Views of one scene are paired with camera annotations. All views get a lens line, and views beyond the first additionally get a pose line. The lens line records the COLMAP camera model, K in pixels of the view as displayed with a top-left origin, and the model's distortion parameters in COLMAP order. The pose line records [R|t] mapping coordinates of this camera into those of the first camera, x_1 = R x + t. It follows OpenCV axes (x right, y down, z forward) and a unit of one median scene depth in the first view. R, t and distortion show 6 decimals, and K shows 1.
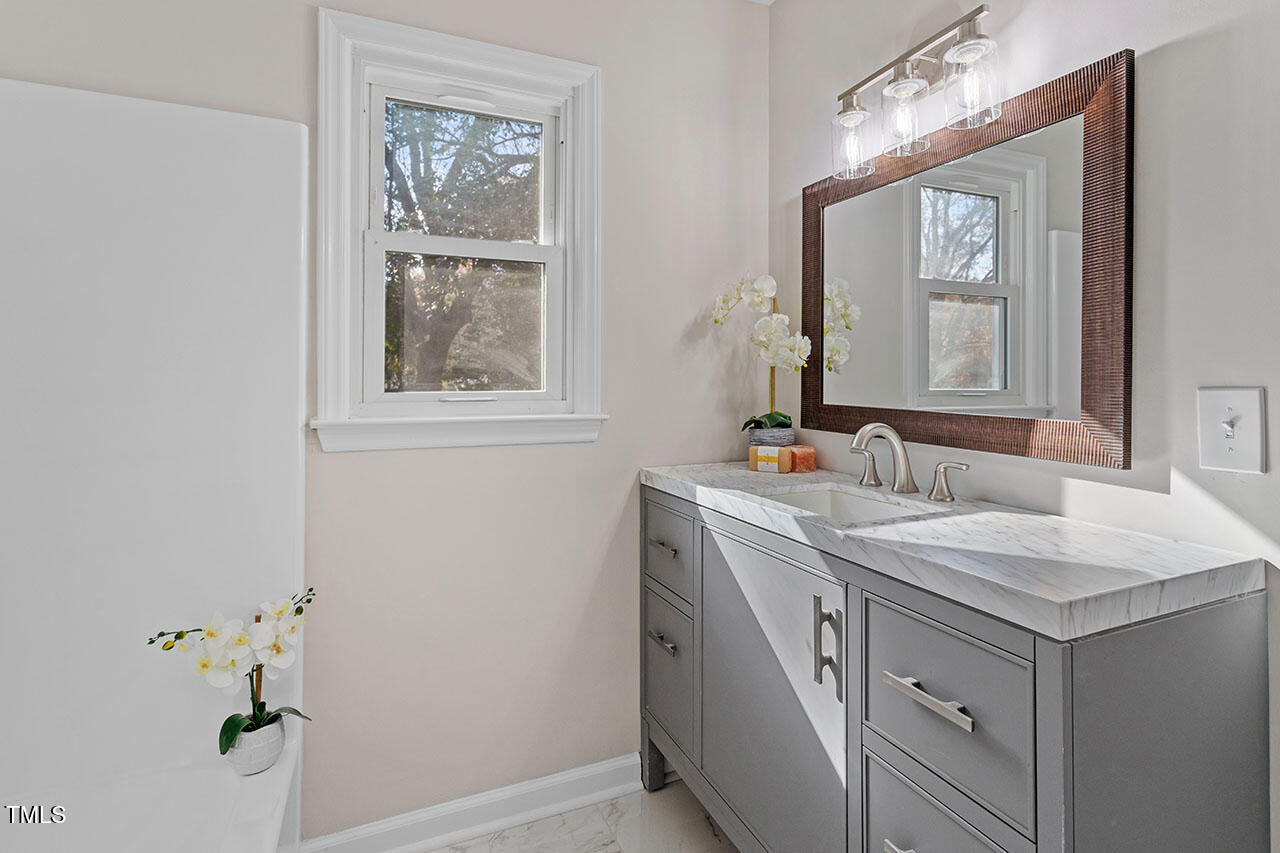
lens RADIAL K [[627.5, 0, 643.1], [0, 627.5, 373.9], [0, 0, 1]] dist [-0.001810, 0.000403]
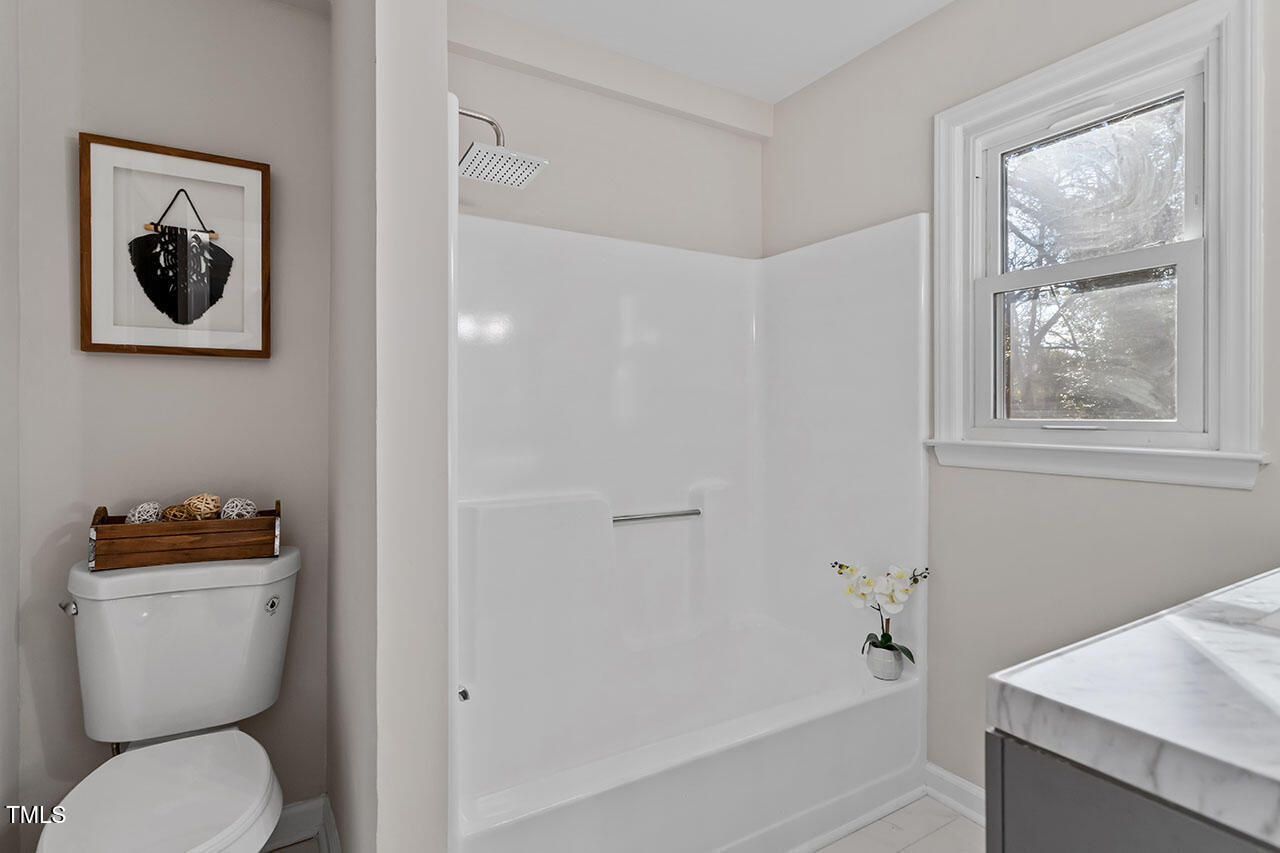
lens RADIAL K [[627.5, 0, 639.9], [0, 627.5, 422.7], [0, 0, 1]] dist [-0.001810, 0.000403]
pose [[0.135513, 0.012243, -0.990700, 0.613585], [0.004733, 0.999904, 0.013004, 0.017420], [0.990764, -0.006451, 0.135443, 0.210994]]
